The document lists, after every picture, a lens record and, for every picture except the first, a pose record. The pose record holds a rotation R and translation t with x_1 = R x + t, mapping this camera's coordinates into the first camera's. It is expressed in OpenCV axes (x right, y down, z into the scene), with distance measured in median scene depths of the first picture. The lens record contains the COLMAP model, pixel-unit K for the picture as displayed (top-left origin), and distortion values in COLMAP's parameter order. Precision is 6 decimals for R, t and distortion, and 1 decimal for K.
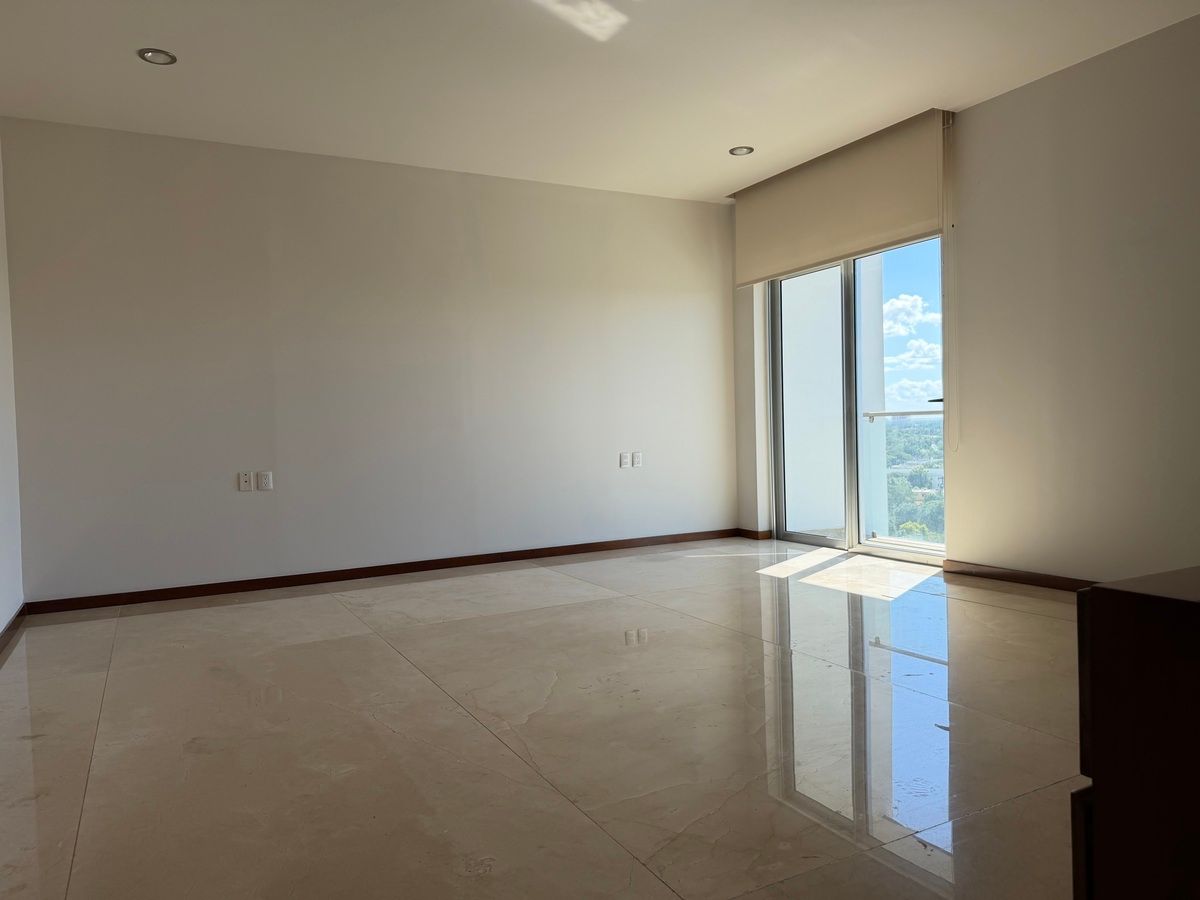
lens RADIAL K [[844.0, 0, 599.2], [0, 844.0, 450.9], [0, 0, 1]] dist [0.030078, -0.042585]
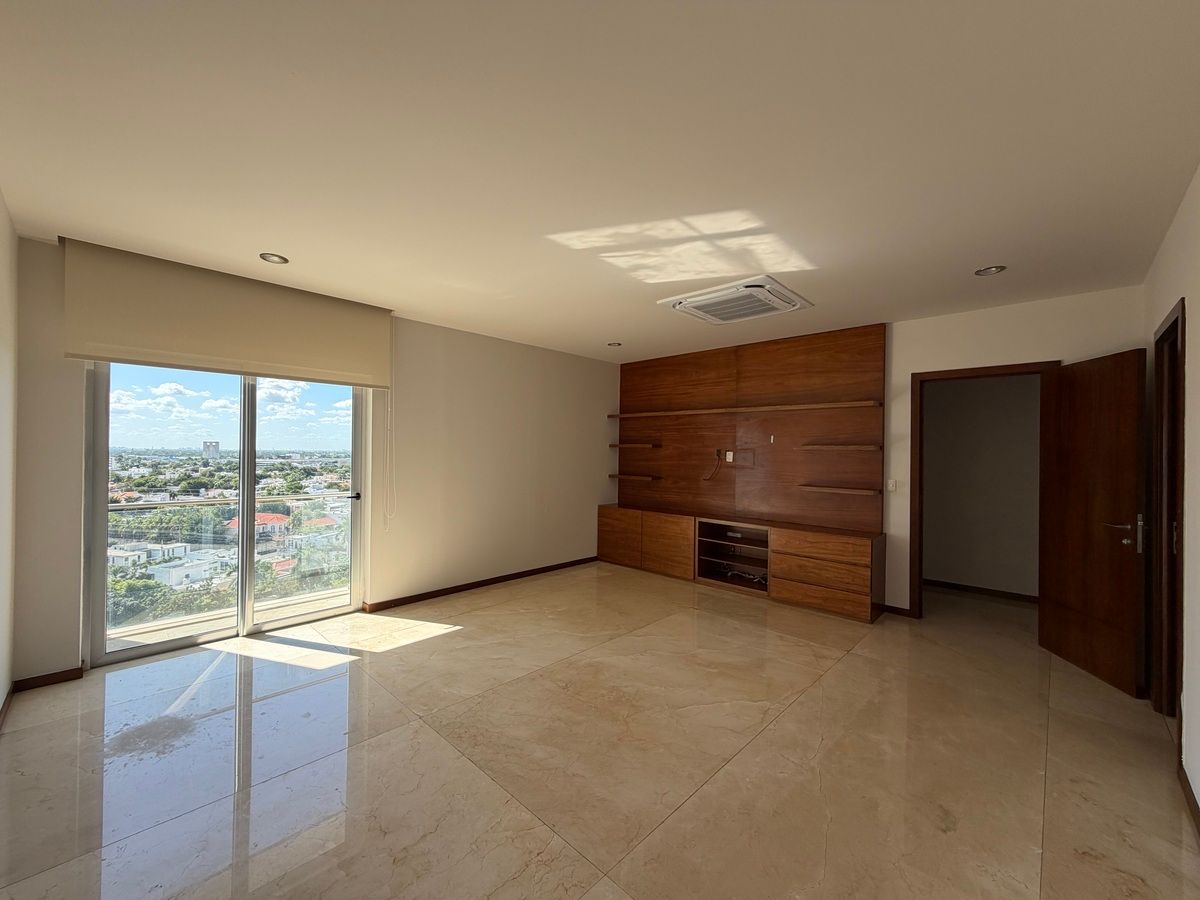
lens RADIAL K [[479.1, 0, 598.1], [0, 479.1, 450.3], [0, 0, 1]] dist [-0.000966, -0.000823]
pose [[-0.325919, 0.026525, 0.945026, -0.539475], [0.028299, 0.999432, -0.018293, -0.121153], [-0.944974, 0.020781, -0.326484, 0.925348]]
